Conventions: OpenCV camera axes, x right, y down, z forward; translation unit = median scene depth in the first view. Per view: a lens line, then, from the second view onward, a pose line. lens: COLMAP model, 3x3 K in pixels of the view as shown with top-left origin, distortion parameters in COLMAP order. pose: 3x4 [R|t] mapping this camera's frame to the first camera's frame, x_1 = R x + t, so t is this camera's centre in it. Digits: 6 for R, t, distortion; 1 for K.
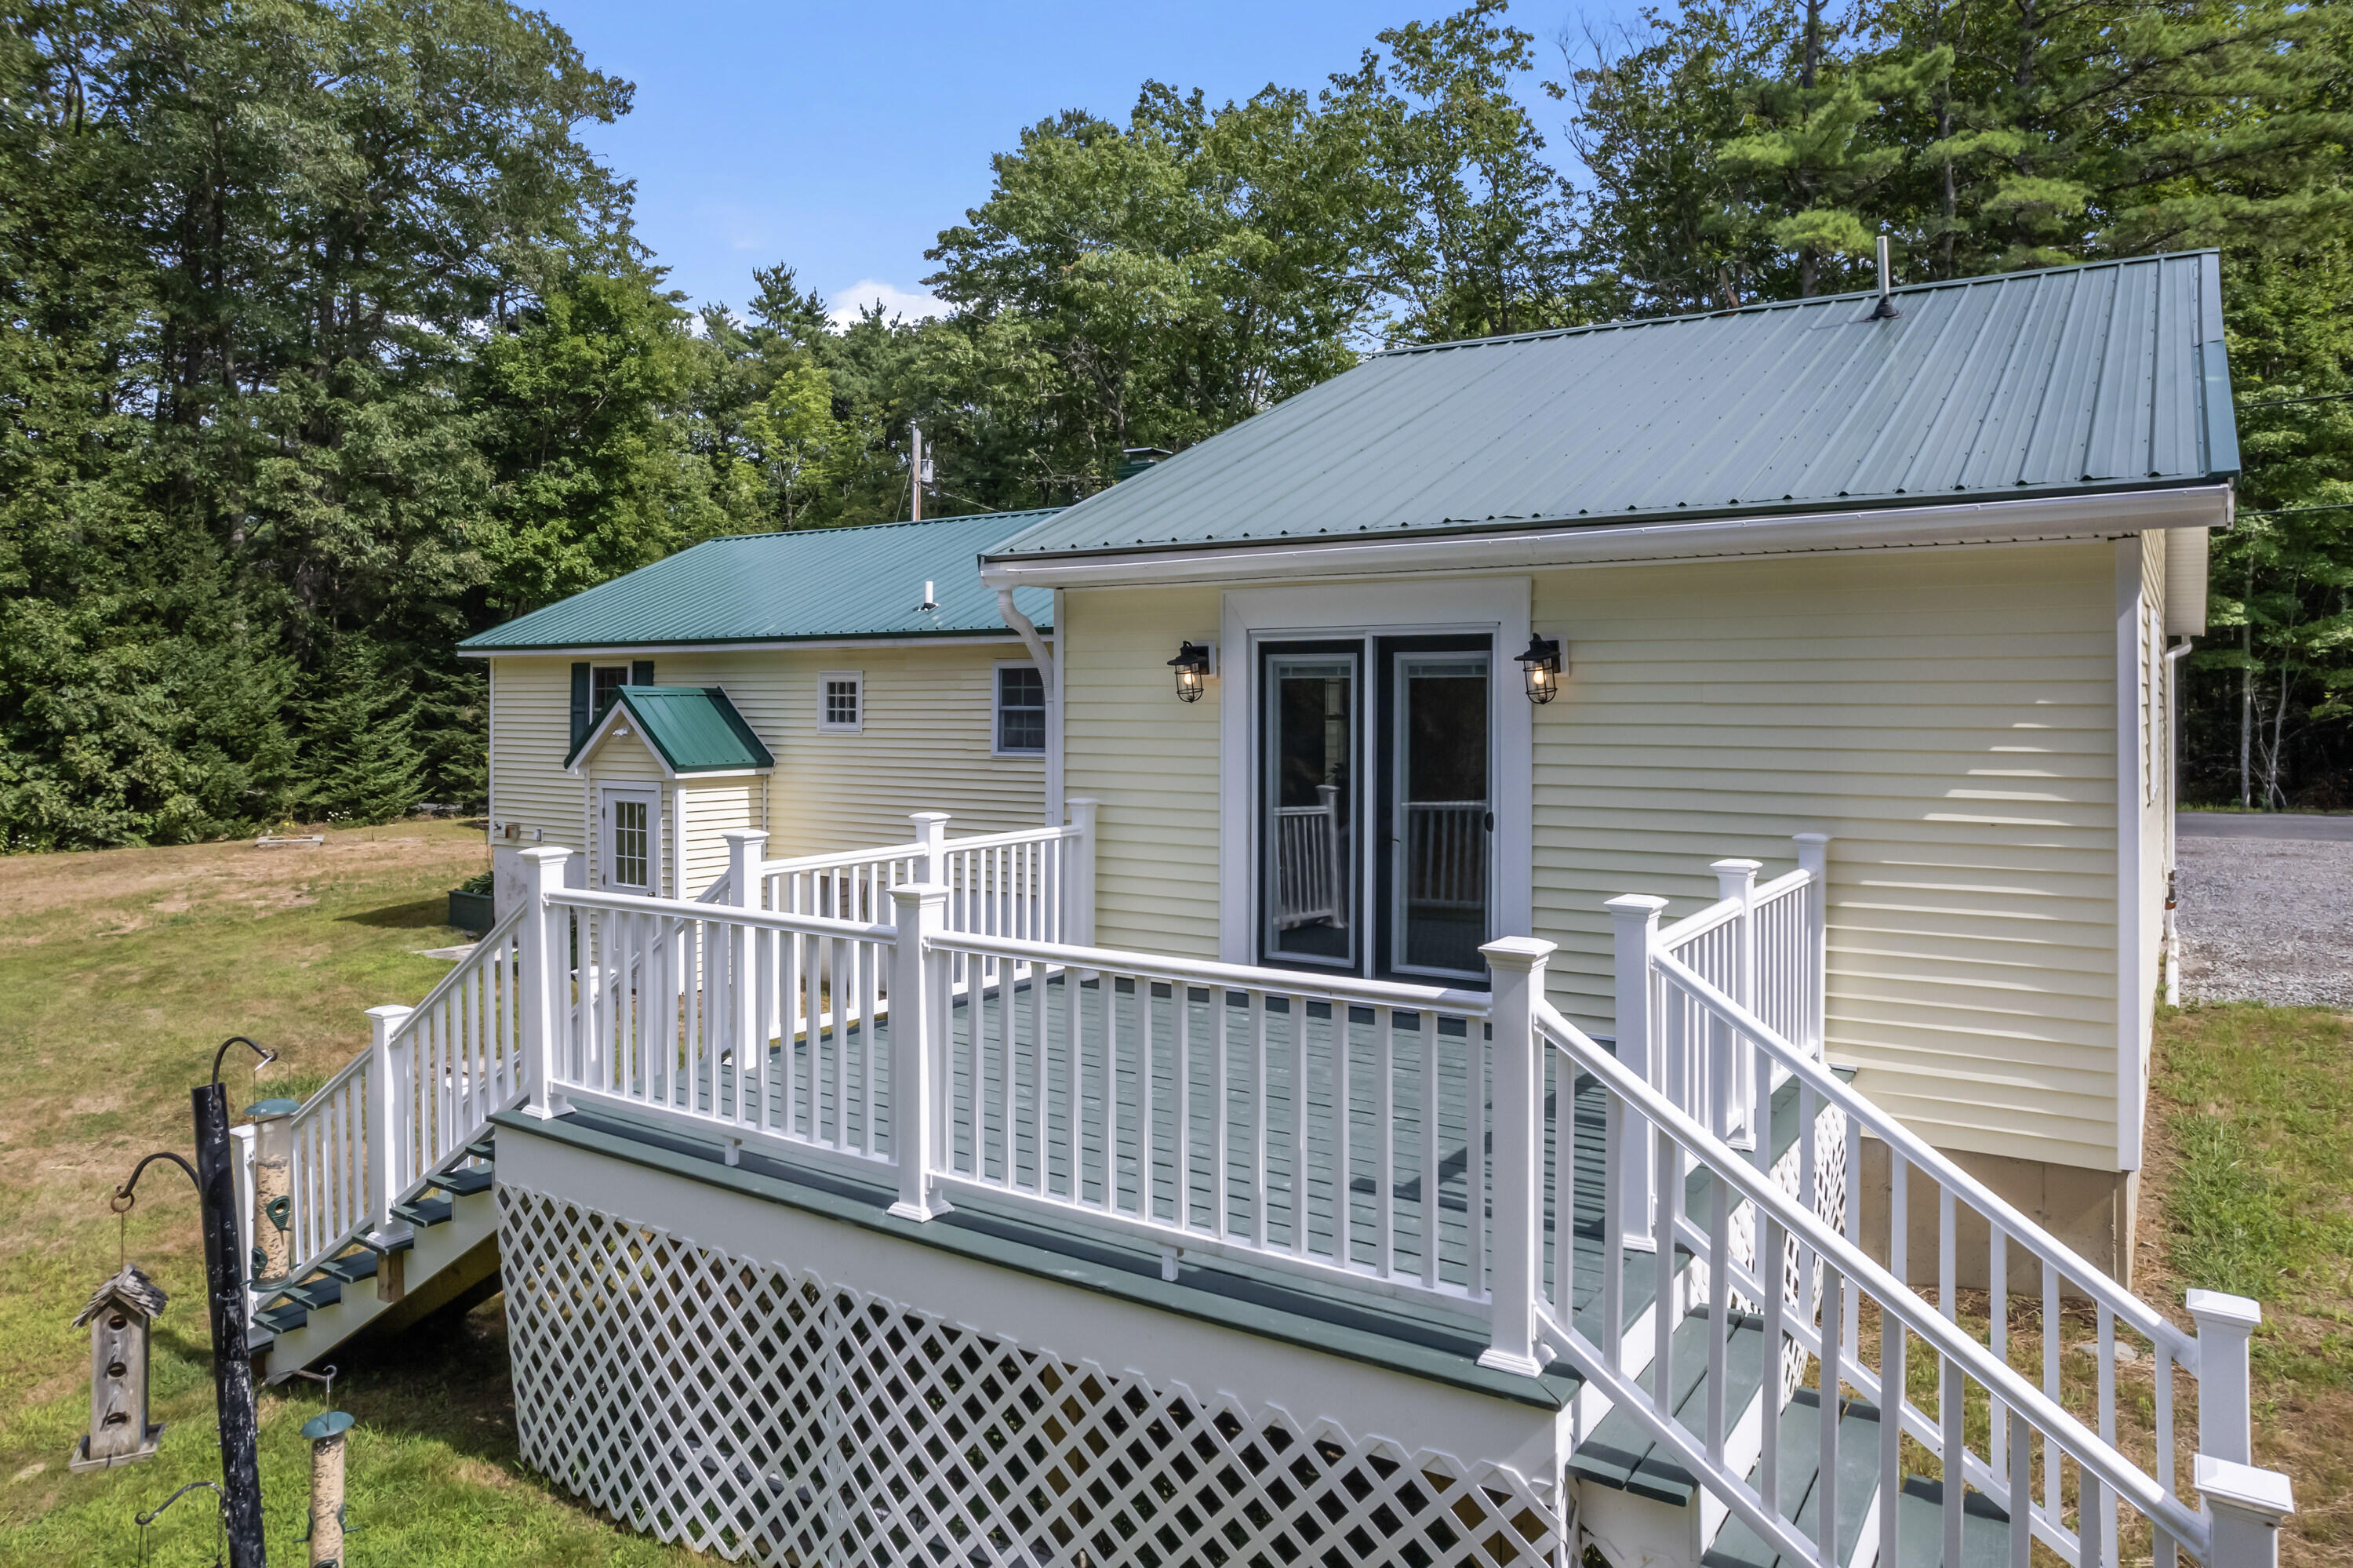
lens RADIAL K [[1496.1, 0, 1176.5], [0, 1496.1, 784.0], [0, 0, 1]] dist [-0.067608, 0.056721]
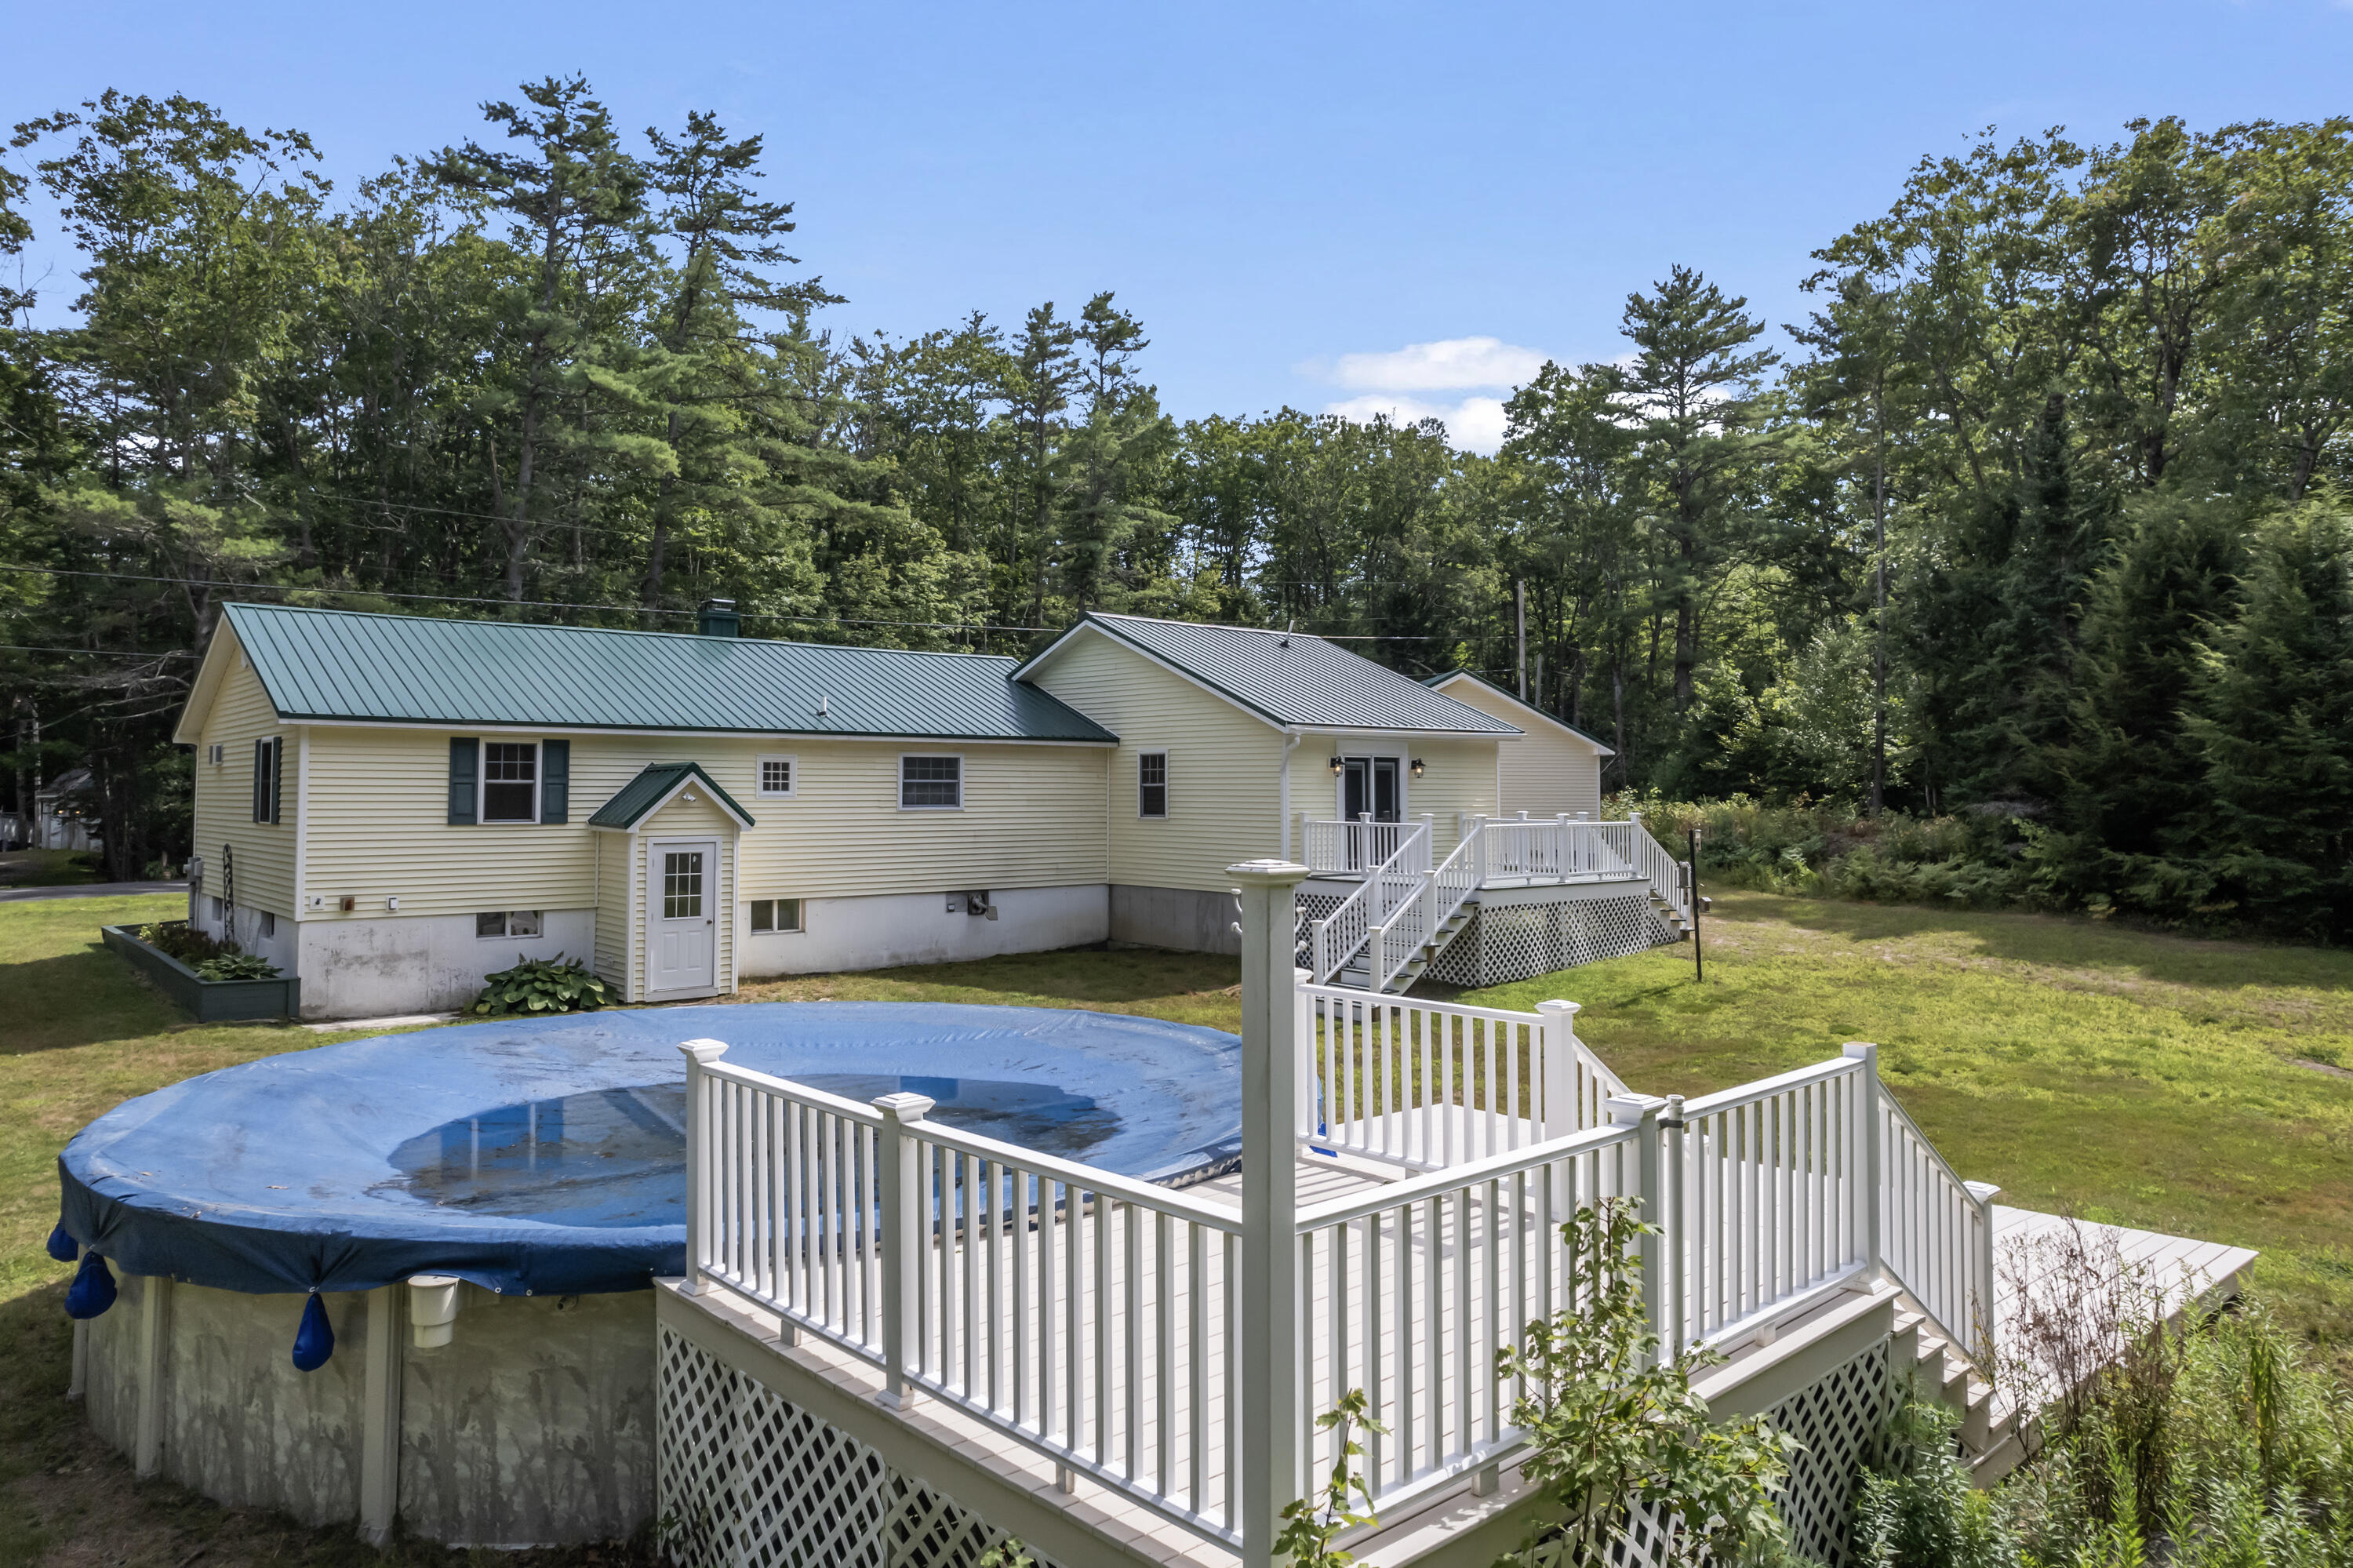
lens RADIAL K [[1496.1, 0, 1176.5], [0, 1496.1, 784.0], [0, 0, 1]] dist [-0.067608, 0.056721]
pose [[0.282087, 0.004041, 0.959380, -1.478720], [0.053134, 0.998391, -0.019828, 0.000199], [-0.957916, 0.056569, 0.281418, 0.241828]]
